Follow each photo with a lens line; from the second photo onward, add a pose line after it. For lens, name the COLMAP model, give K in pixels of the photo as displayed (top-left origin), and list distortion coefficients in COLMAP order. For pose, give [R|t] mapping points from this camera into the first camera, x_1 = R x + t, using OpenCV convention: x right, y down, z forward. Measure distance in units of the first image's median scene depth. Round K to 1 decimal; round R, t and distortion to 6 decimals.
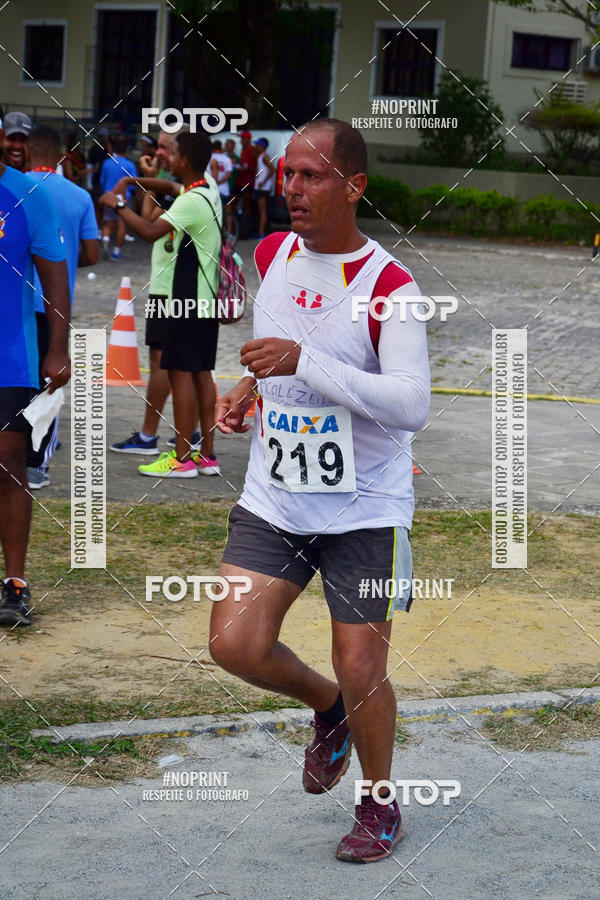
lens RADIAL K [[2416.9, 0, 288.4], [0, 2416.9, 451.5], [0, 0, 1]] dist [0.037969, 0.828655]
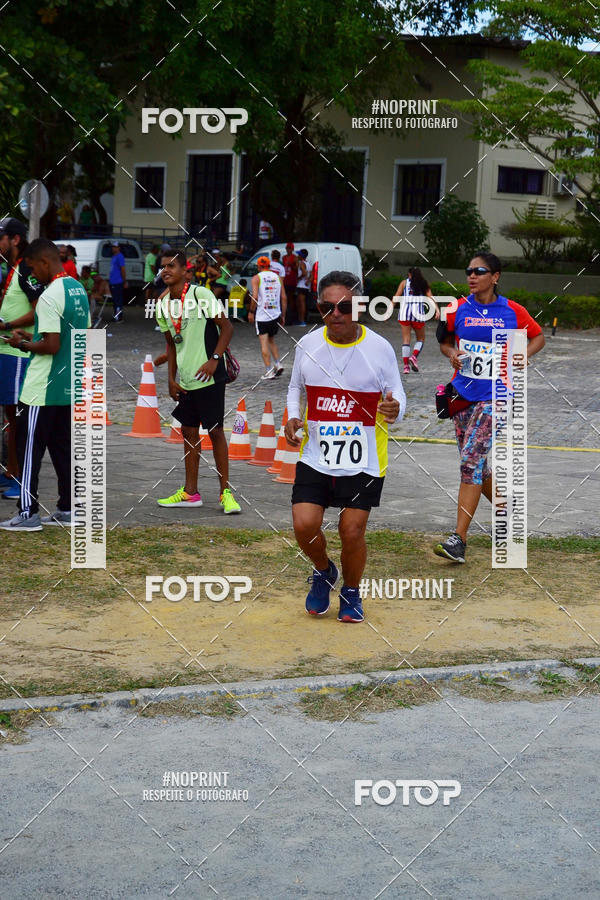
lens RADIAL K [[1815.3, 0, 341.3], [0, 1815.3, 448.0], [0, 0, 1]] dist [-0.032787, 0.226820]
pose [[0.998701, -0.011335, -0.049674, 0.137526], [0.010249, 0.999704, -0.022052, 0.001774], [0.049910, 0.021514, 0.998522, 0.045158]]
